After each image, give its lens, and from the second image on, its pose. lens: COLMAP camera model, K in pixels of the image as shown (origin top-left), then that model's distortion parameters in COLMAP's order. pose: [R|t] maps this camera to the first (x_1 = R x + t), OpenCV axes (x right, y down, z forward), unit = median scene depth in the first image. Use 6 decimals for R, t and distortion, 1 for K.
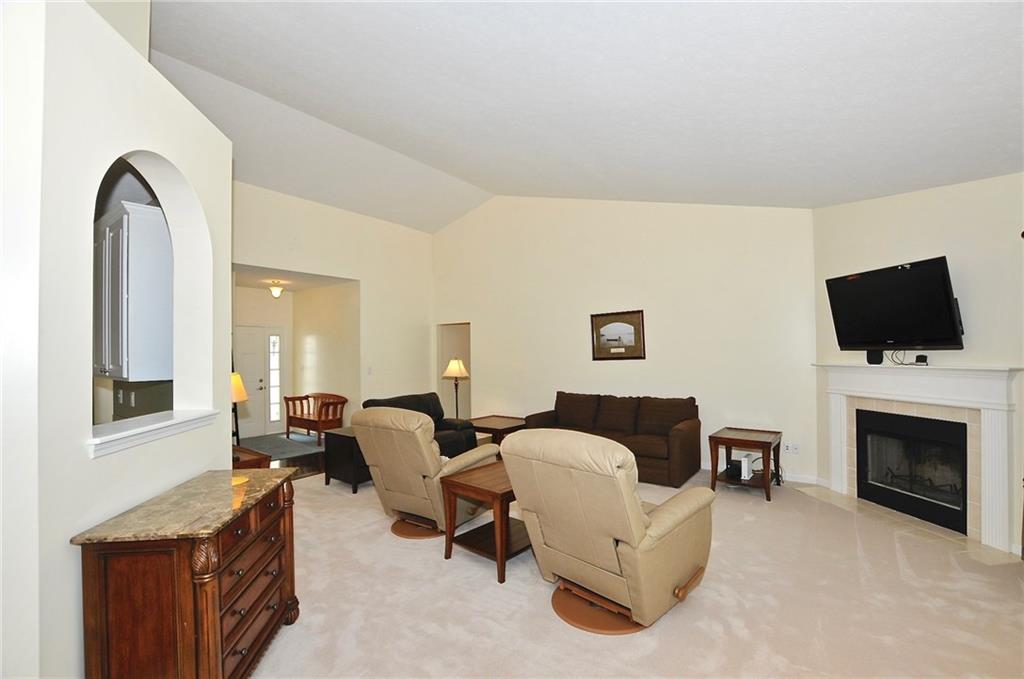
lens RADIAL K [[447.5, 0, 525.6], [0, 447.5, 343.3], [0, 0, 1]] dist [-0.023607, 0.003596]
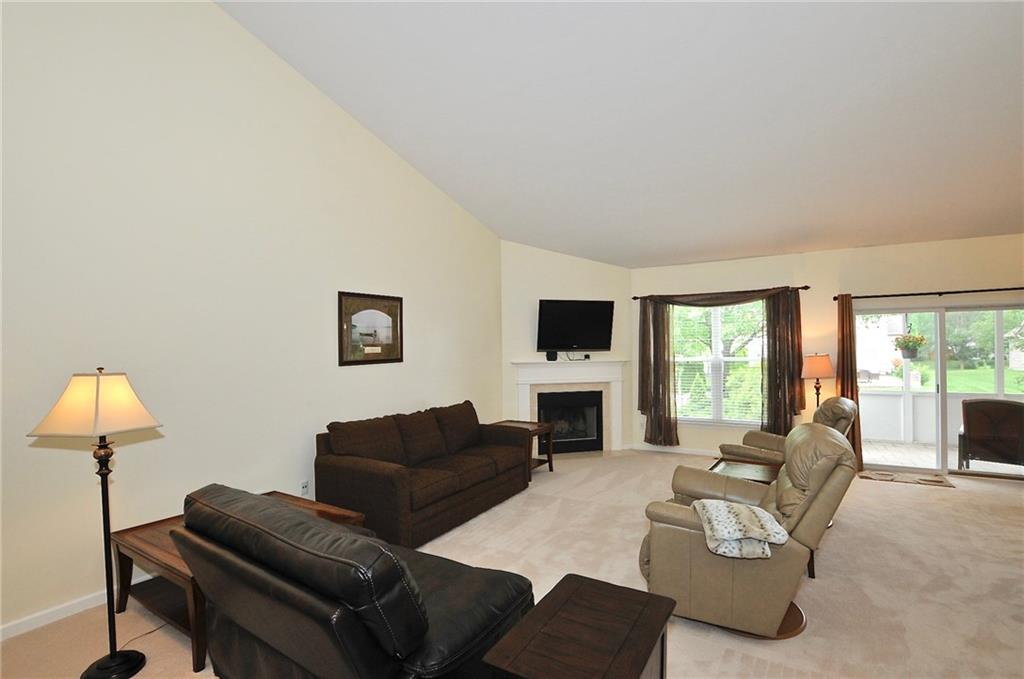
lens RADIAL K [[463.8, 0, 510.0], [0, 463.8, 345.2], [0, 0, 1]] dist [-0.021321, -0.000034]
pose [[-0.071550, 0.028073, 0.997042, -0.696455], [-0.008687, 0.999548, -0.028767, 0.036128], [-0.997399, -0.010719, -0.071274, 1.125401]]
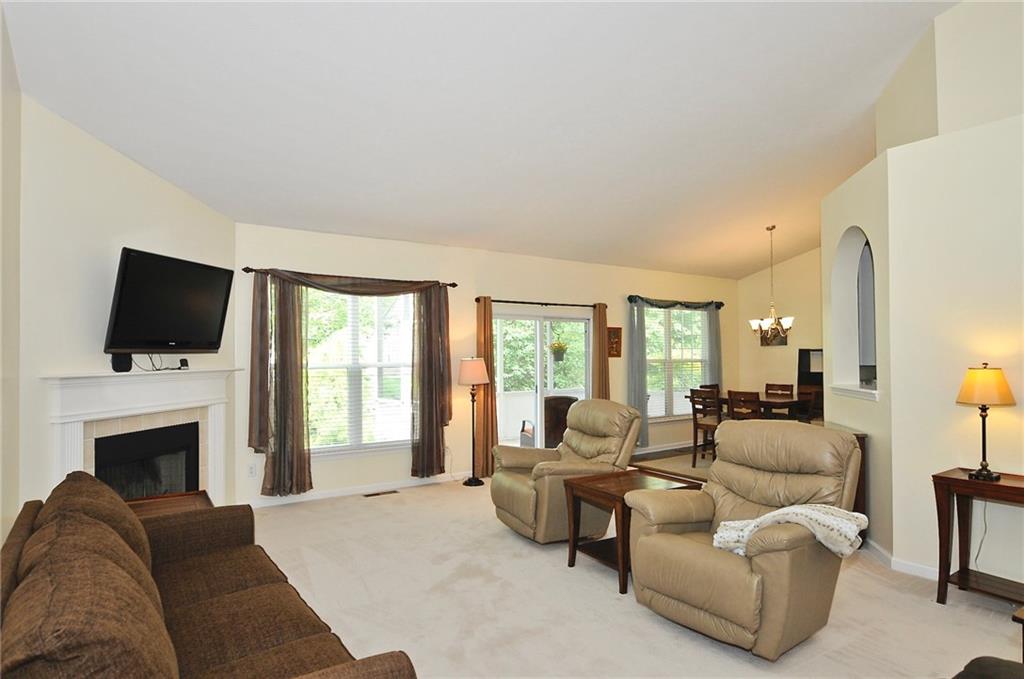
lens RADIAL K [[591.4, 0, 507.2], [0, 591.4, 340.4], [0, 0, 1]] dist [-0.004129, -0.000895]
pose [[-0.935443, 0.022517, 0.352759, -0.167783], [0.007942, 0.999056, -0.042712, 0.037449], [-0.353388, -0.037153, -0.934739, 1.539174]]
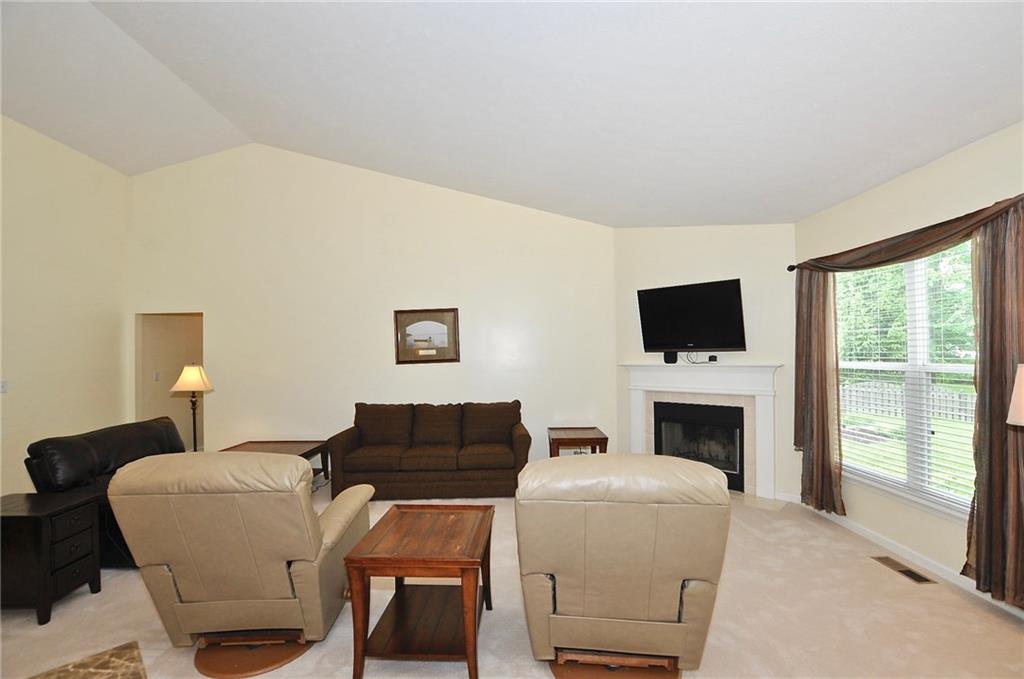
lens RADIAL K [[447.5, 0, 513.9], [0, 447.5, 342.5], [0, 0, 1]] dist [-0.023607, 0.003596]
pose [[0.796823, 0.015482, 0.604014, -0.257934], [-0.008432, 0.999859, -0.014505, 0.010156], [-0.604154, 0.006465, 0.796841, 0.256811]]
